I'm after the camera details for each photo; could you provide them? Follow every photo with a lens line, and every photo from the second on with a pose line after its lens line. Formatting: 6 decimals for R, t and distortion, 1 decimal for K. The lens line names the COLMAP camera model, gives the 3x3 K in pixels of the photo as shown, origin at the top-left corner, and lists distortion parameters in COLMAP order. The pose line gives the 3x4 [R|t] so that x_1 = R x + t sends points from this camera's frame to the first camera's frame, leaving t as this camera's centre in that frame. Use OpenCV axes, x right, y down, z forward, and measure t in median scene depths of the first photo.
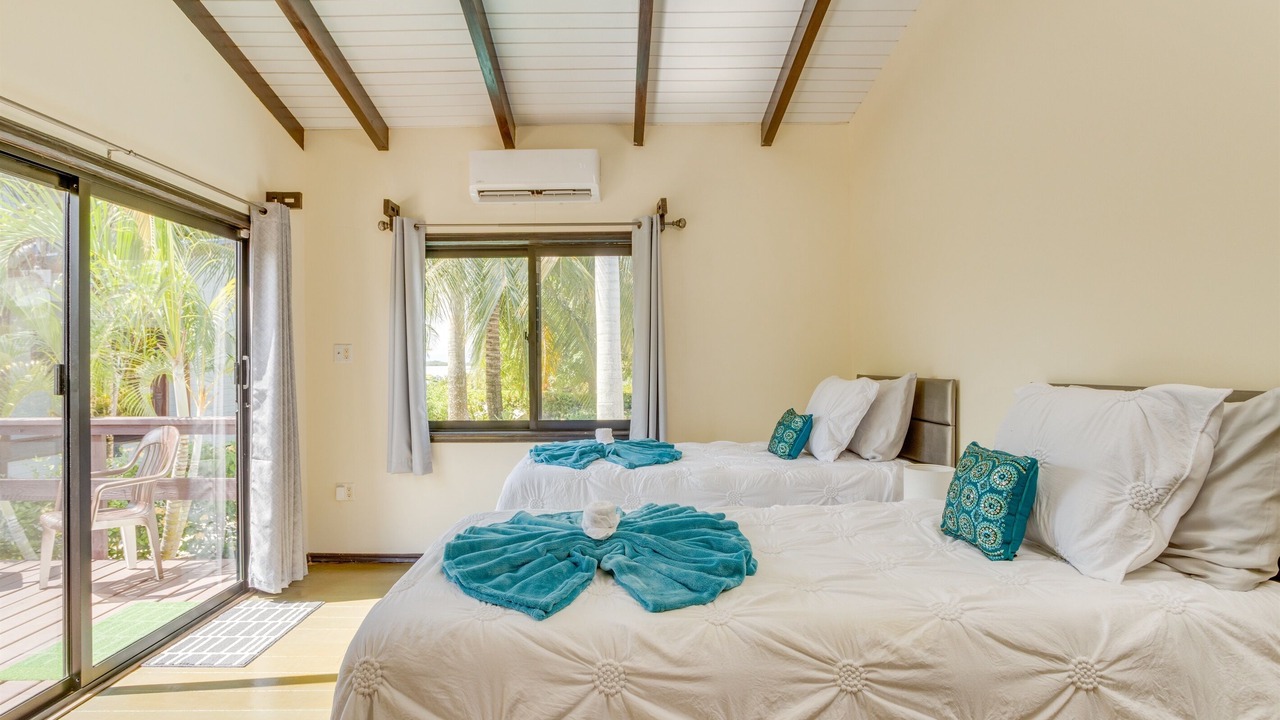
lens RADIAL K [[616.7, 0, 640.0], [0, 616.7, 360.0], [0, 0, 1]] dist [-0.048612, 0.025026]
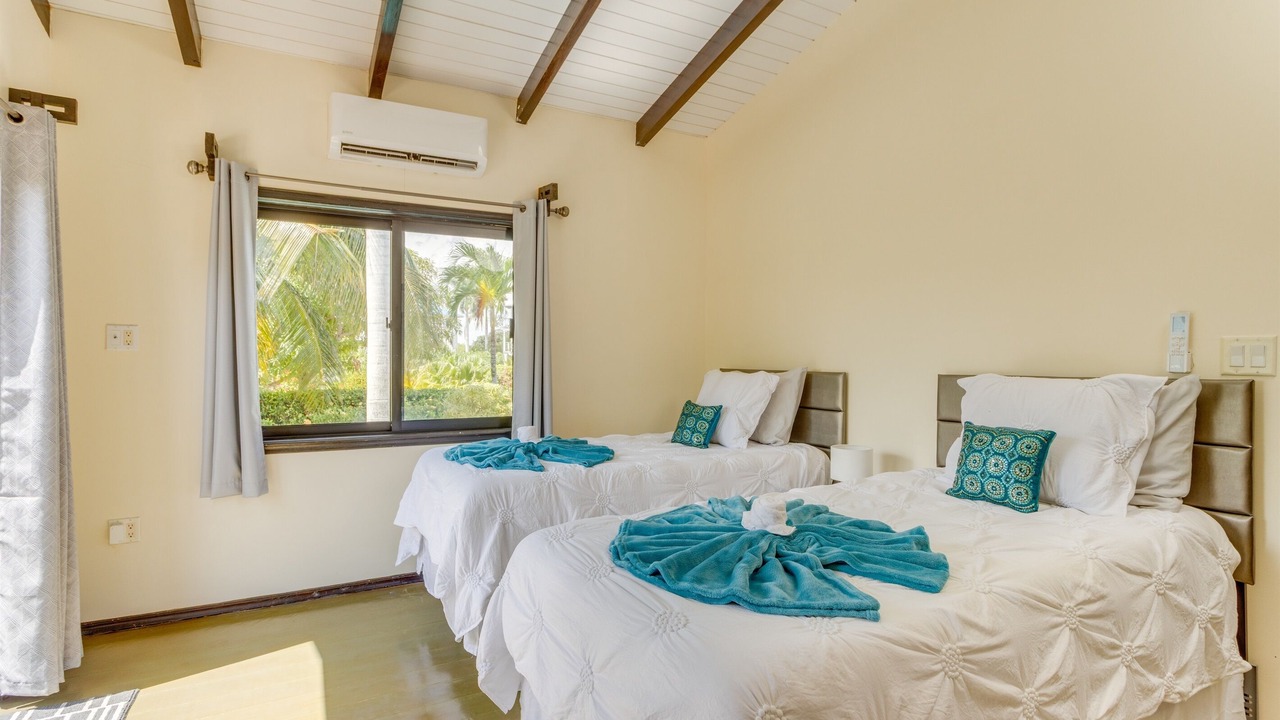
lens RADIAL K [[608.8, 0, 640.0], [0, 608.8, 360.0], [0, 0, 1]] dist [-0.045757, 0.022311]
pose [[0.886425, 0.007801, 0.462807, -0.338966], [-0.011450, 0.999922, 0.005077, 0.005935], [-0.462731, -0.009800, 0.886445, 0.124299]]
